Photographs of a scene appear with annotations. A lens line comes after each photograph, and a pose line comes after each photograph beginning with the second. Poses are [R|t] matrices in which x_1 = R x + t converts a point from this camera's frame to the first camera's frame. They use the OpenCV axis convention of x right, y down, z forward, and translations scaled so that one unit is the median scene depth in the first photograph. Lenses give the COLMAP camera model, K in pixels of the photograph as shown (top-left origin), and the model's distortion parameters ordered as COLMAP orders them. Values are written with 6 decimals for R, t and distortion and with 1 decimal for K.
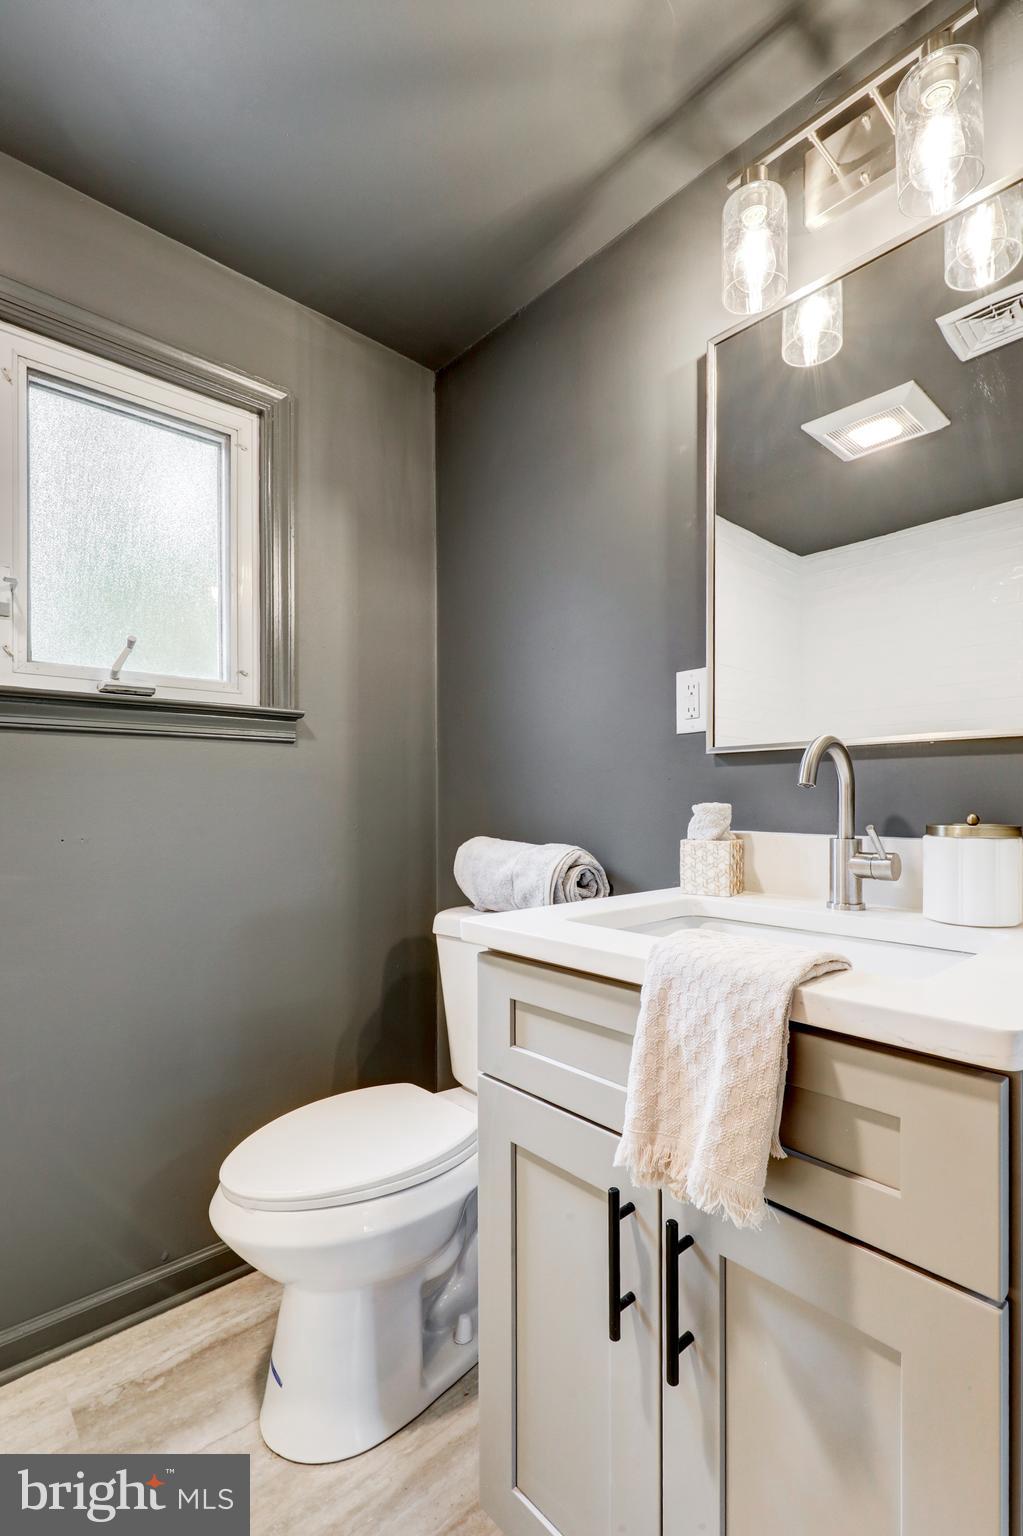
lens RADIAL K [[701.3, 0, 523.7], [0, 701.3, 799.5], [0, 0, 1]] dist [0.003027, -0.002405]
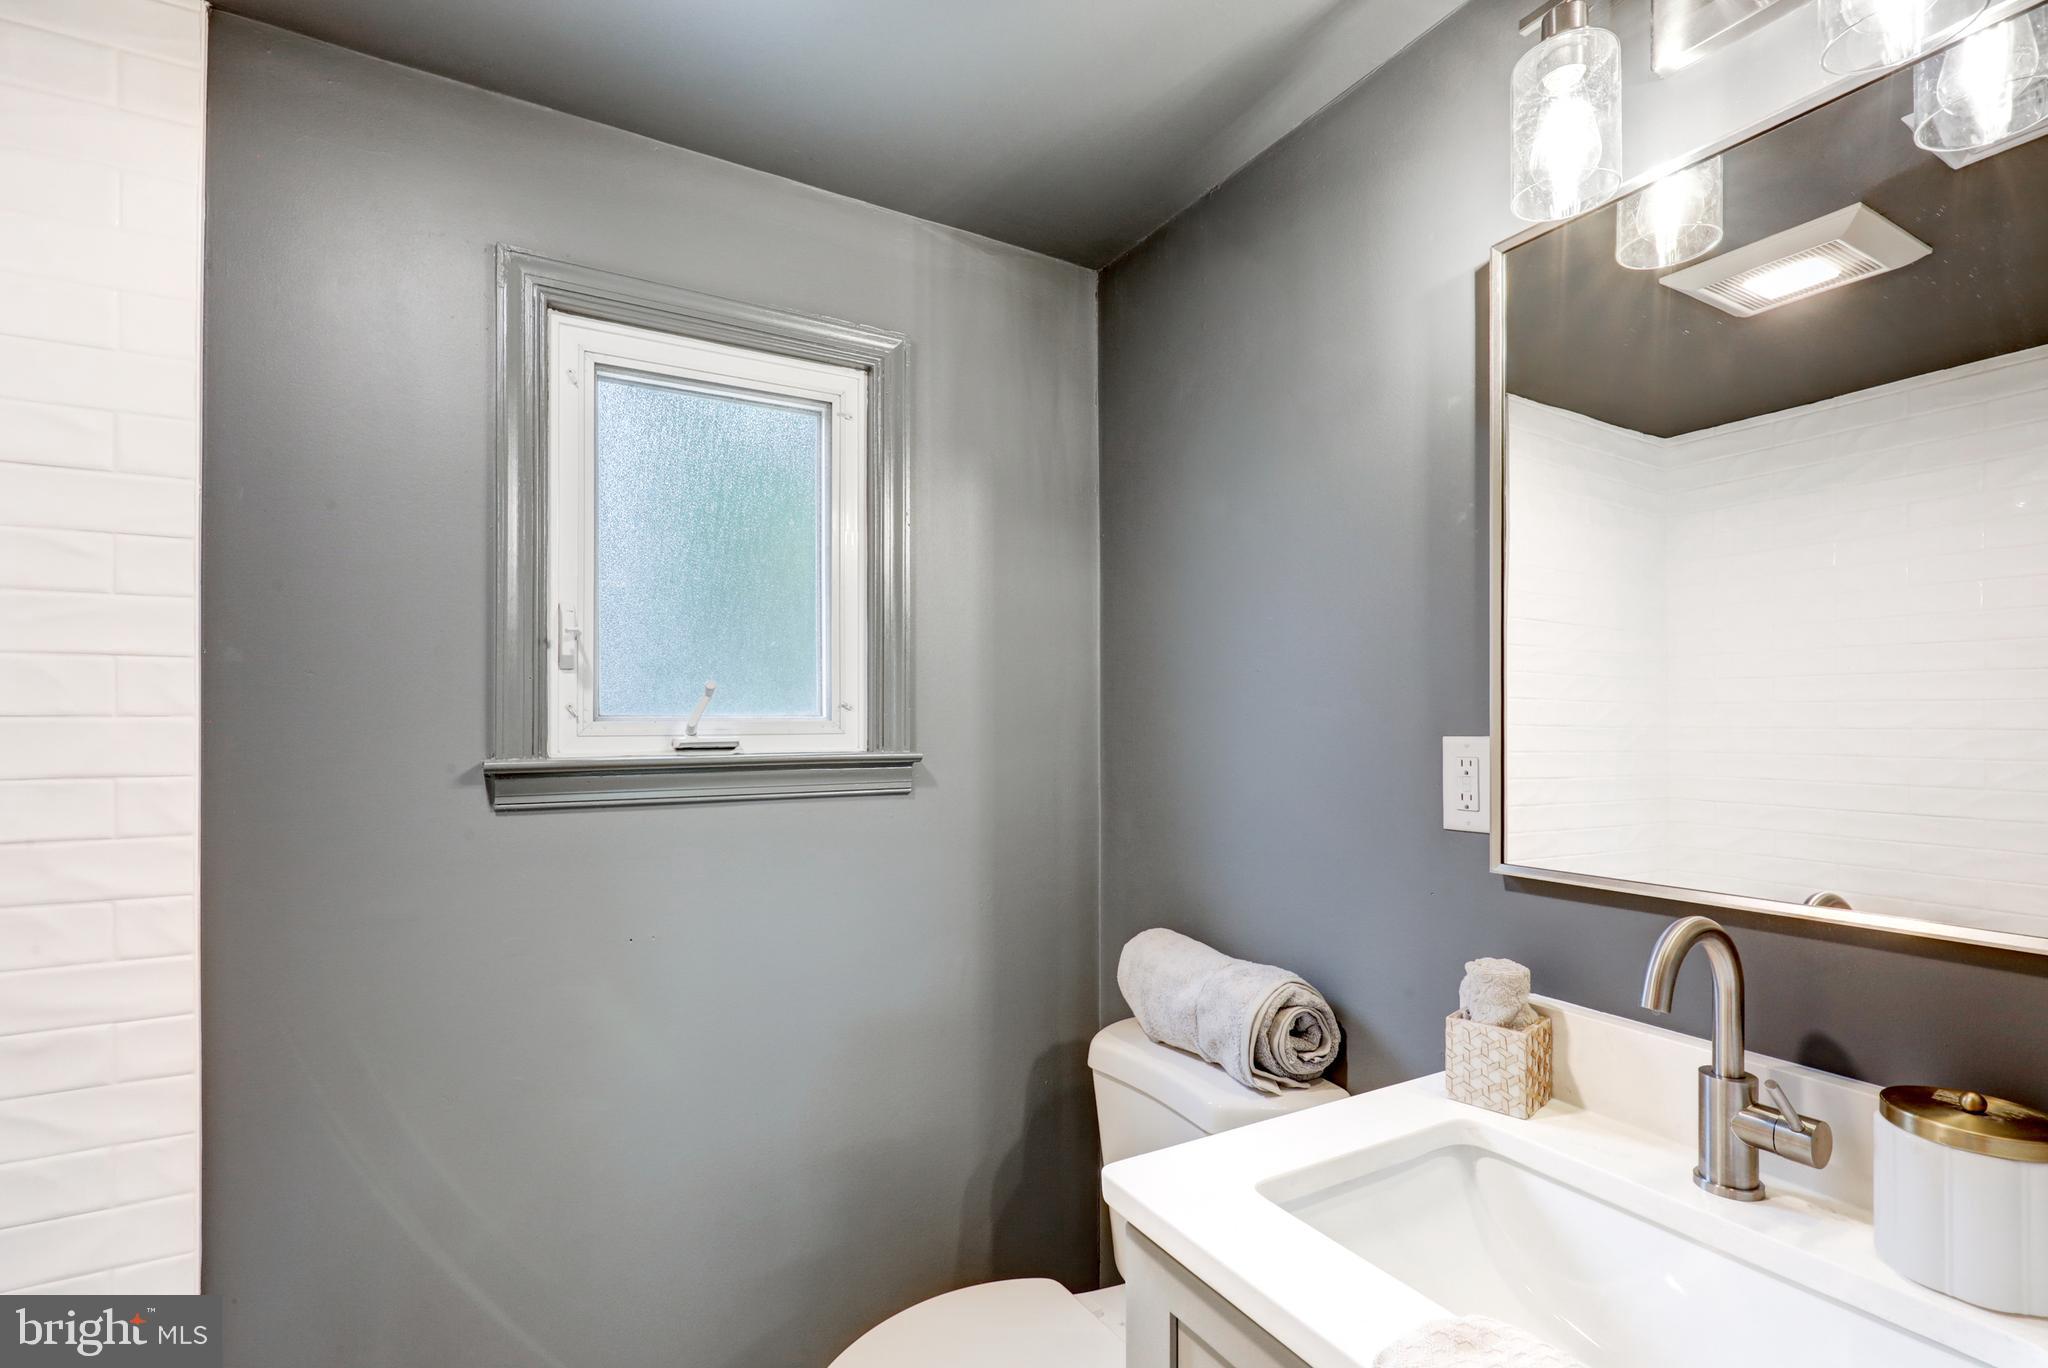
lens RADIAL K [[935.0, 0, 1033.7], [0, 935.0, 720.9], [0, 0, 1]] dist [0.003027, -0.002405]
pose [[0.975311, 0.000329, -0.220835, 0.032108], [-0.001511, 0.999985, -0.005185, -0.175397], [0.220830, 0.005391, 0.975297, 0.043721]]
